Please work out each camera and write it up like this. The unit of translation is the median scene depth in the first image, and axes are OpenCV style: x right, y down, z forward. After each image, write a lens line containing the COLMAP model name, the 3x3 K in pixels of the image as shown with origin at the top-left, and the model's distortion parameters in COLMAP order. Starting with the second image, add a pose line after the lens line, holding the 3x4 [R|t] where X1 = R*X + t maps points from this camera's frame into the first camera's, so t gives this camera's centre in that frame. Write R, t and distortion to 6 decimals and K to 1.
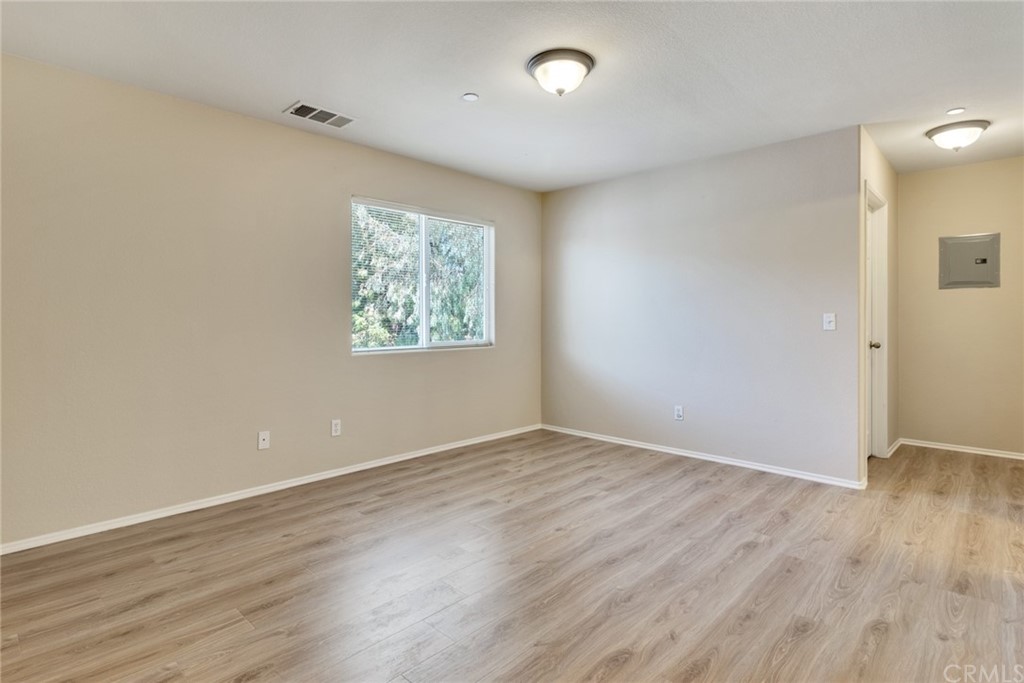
lens RADIAL K [[555.3, 0, 508.5], [0, 555.3, 324.1], [0, 0, 1]] dist [0.000832, 0.000249]
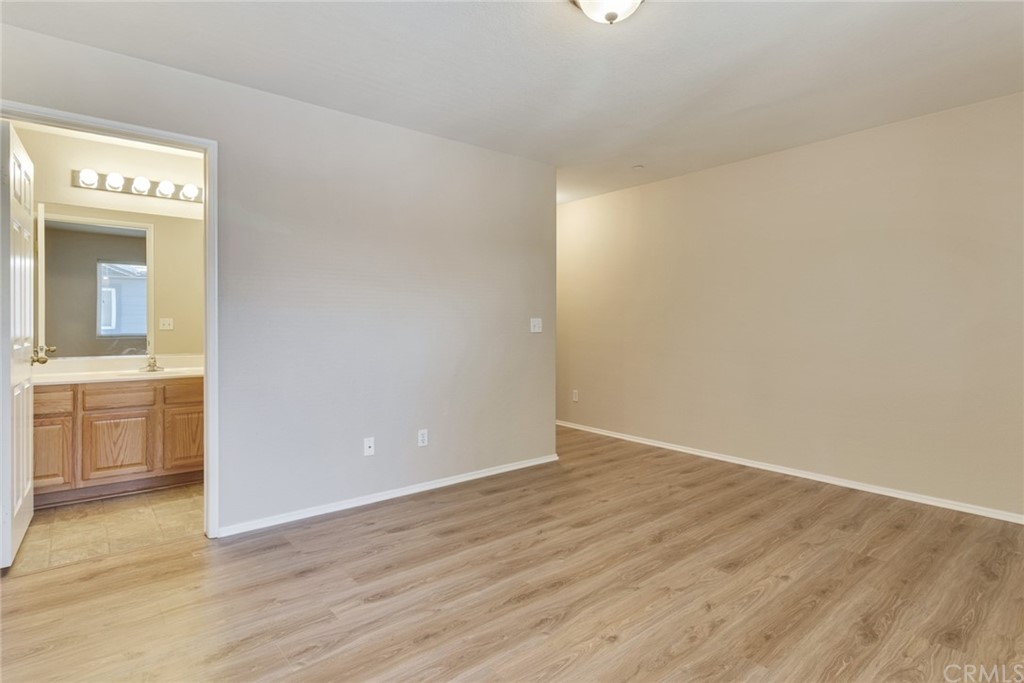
lens RADIAL K [[555.3, 0, 508.5], [0, 555.3, 324.1], [0, 0, 1]] dist [0.000832, 0.000249]
pose [[-0.993064, 0.000037, 0.117572, 0.169832], [0.001273, 0.999945, 0.010443, -0.017713], [-0.117565, 0.010521, -0.993009, 2.085573]]
